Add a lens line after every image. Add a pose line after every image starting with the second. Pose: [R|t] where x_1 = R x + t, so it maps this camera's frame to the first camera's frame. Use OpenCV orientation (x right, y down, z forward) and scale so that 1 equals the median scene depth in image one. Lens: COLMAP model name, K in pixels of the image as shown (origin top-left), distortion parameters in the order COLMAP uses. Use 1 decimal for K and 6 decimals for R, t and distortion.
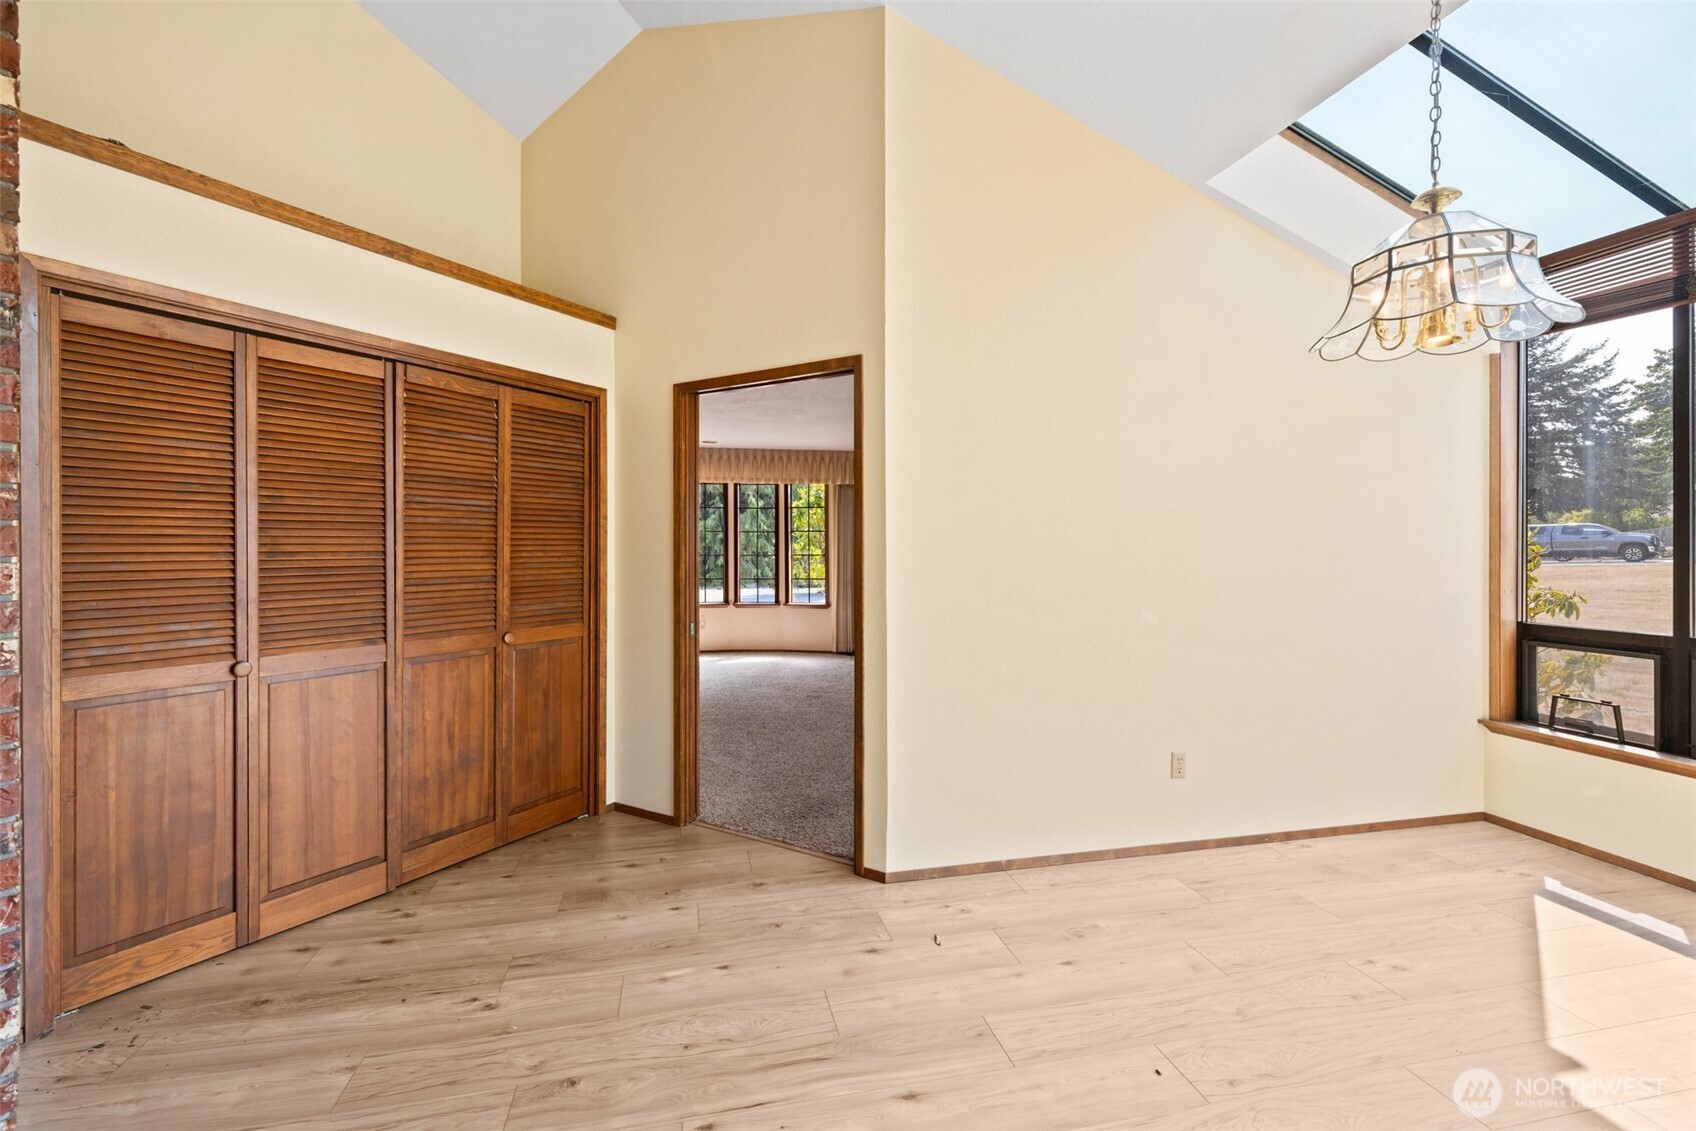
lens RADIAL K [[734.2, 0, 843.7], [0, 734.2, 551.5], [0, 0, 1]] dist [-0.000201, 0.000023]
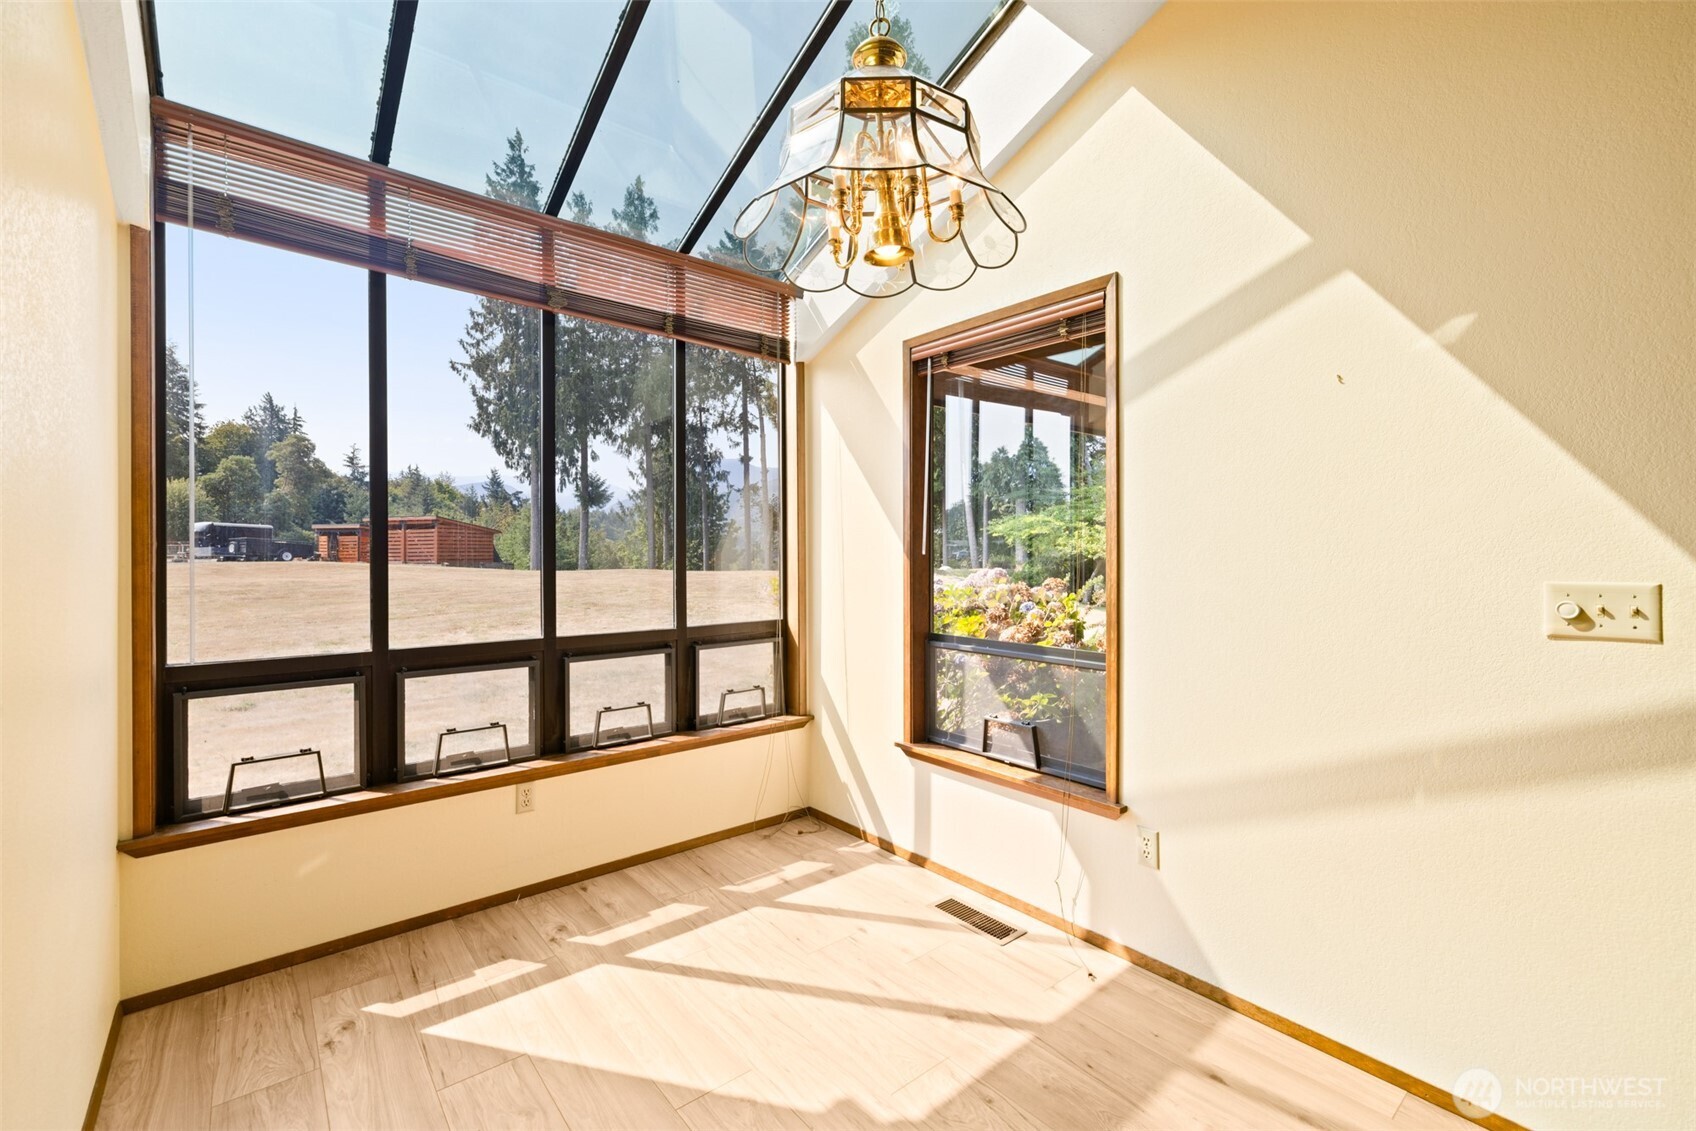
lens RADIAL K [[734.2, 0, 843.7], [0, 734.2, 551.5], [0, 0, 1]] dist [-0.000201, 0.000023]
pose [[-0.438305, 0.004705, 0.898814, 0.096917], [0.015379, 0.999879, 0.002266, 0.004005], [-0.898695, 0.014816, -0.438324, 0.789084]]
